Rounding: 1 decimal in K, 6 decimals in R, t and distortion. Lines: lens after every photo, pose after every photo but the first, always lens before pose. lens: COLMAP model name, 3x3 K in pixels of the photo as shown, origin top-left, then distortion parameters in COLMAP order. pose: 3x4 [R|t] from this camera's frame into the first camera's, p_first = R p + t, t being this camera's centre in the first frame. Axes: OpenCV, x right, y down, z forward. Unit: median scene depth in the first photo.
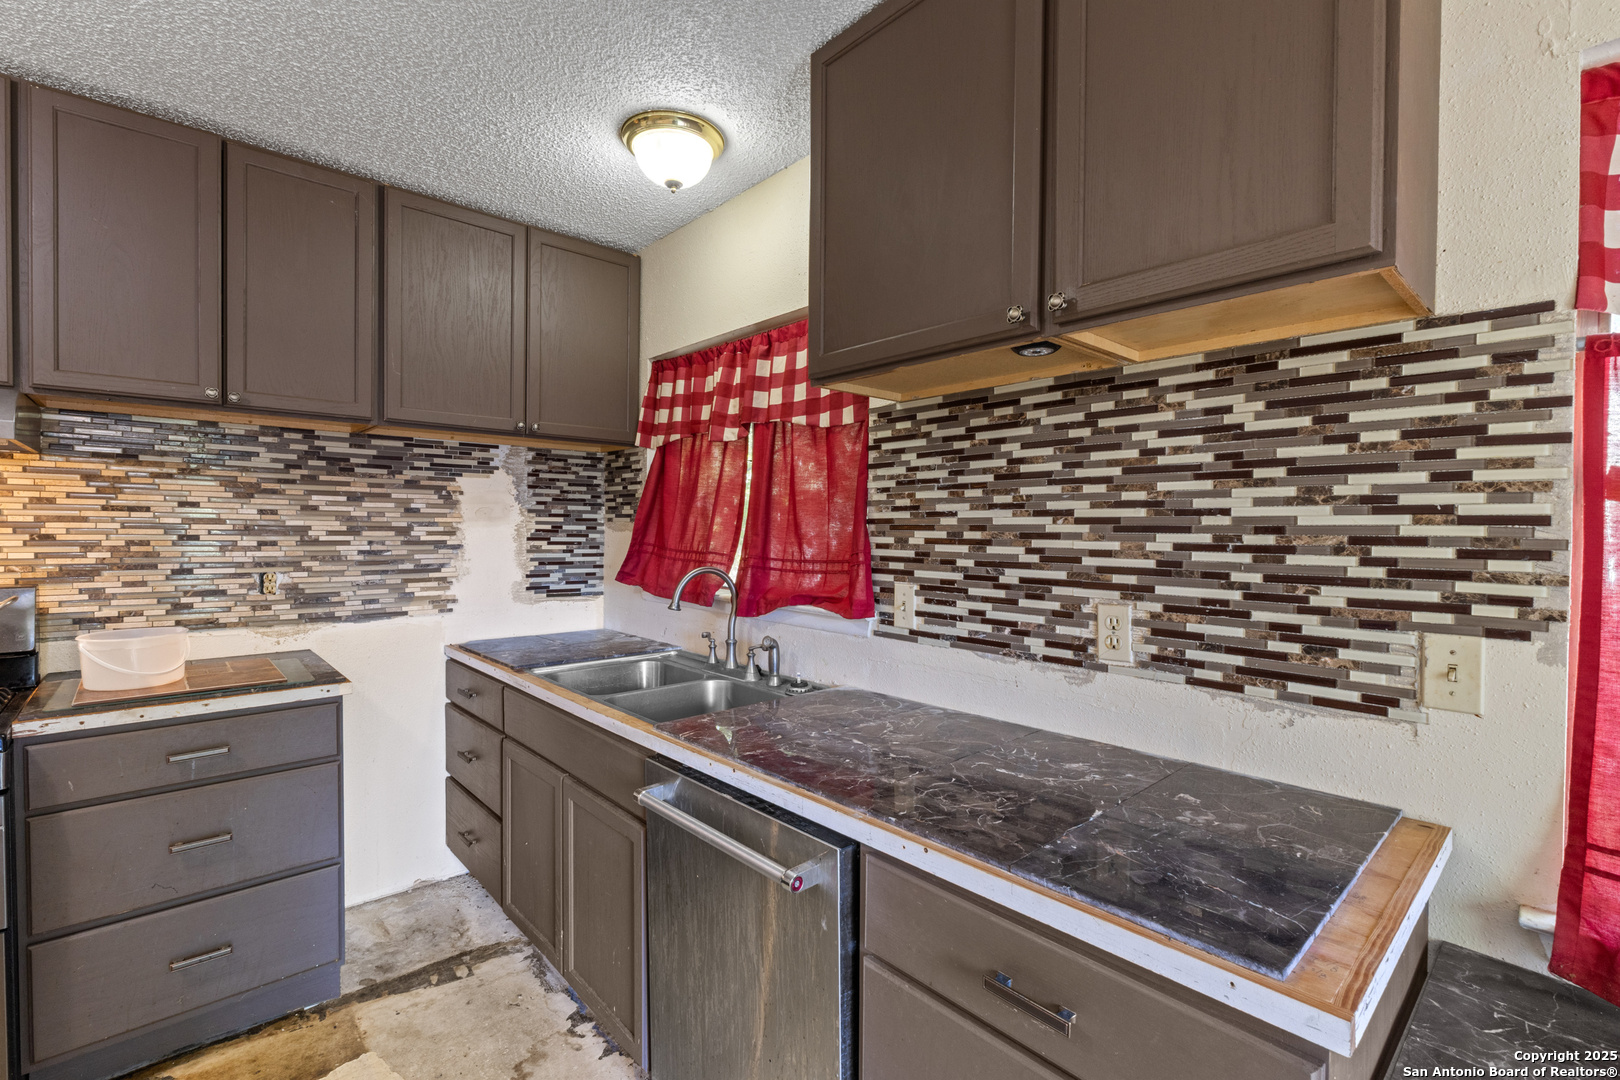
lens RADIAL K [[723.2, 0, 811.4], [0, 723.2, 539.1], [0, 0, 1]] dist [-0.000234, 0.000391]
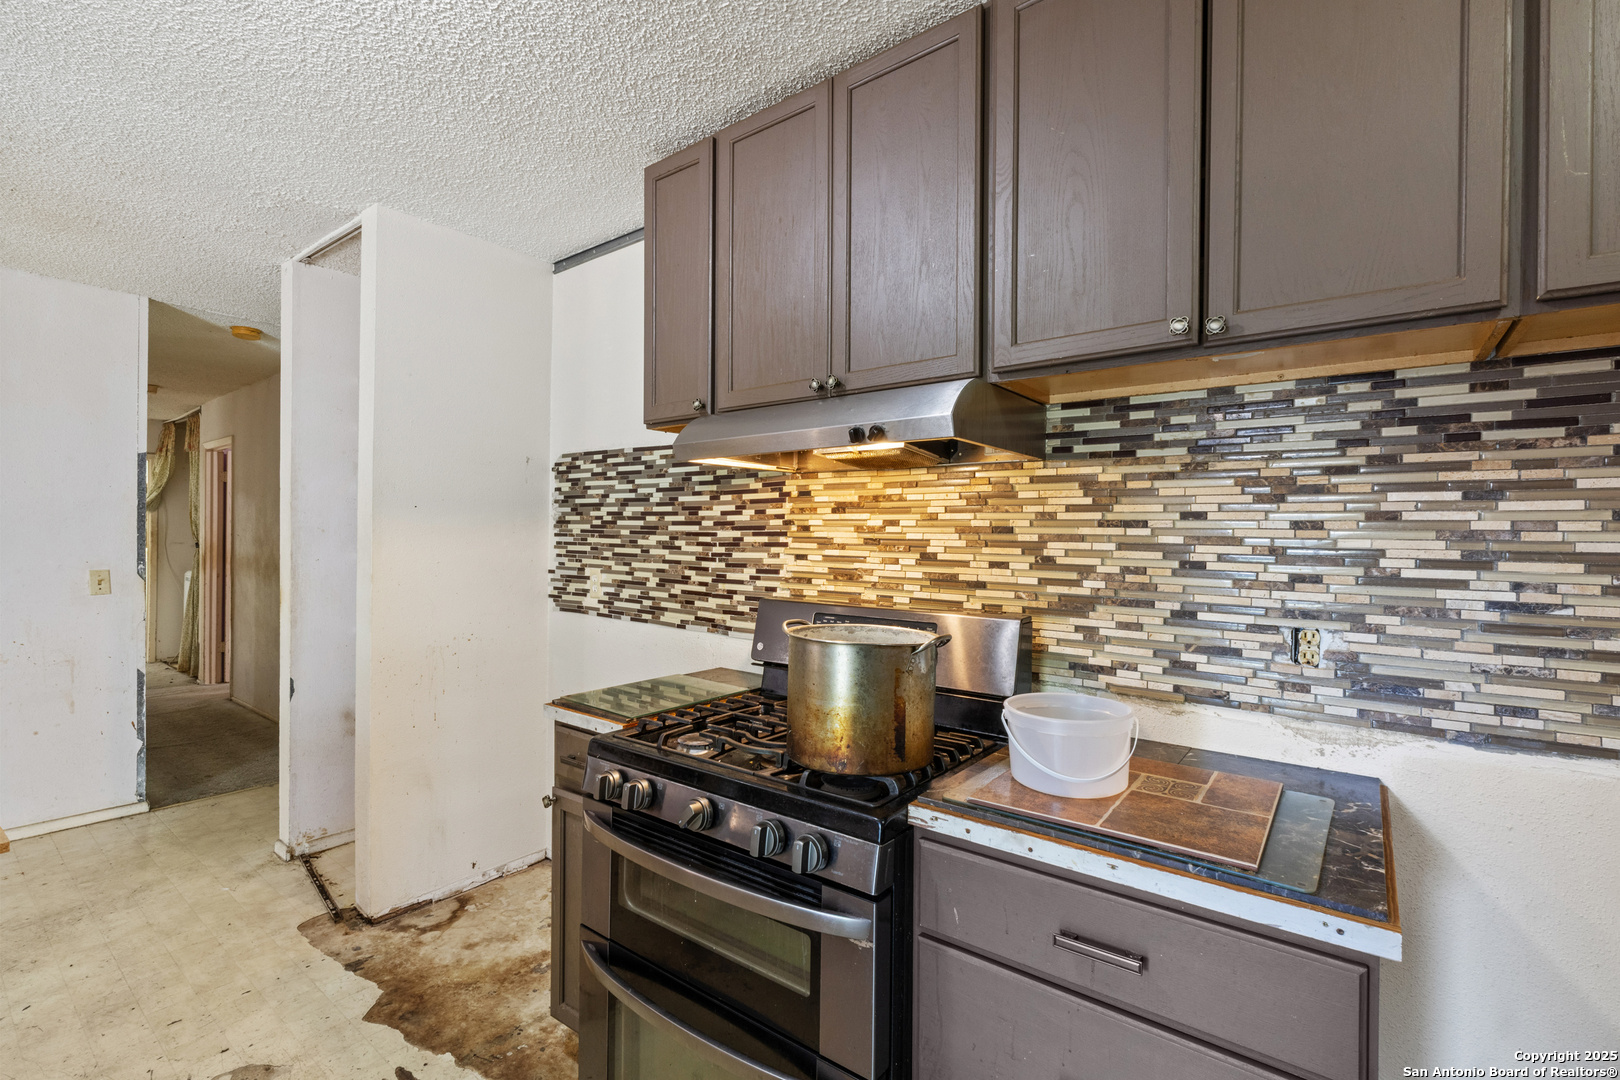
lens RADIAL K [[723.2, 0, 811.4], [0, 723.2, 539.1], [0, 0, 1]] dist [-0.000234, 0.000391]
pose [[0.173583, -0.004571, -0.984809, -0.244940], [-0.027405, 0.999580, -0.009470, -0.009583], [0.984438, 0.028632, 0.173385, 0.504098]]
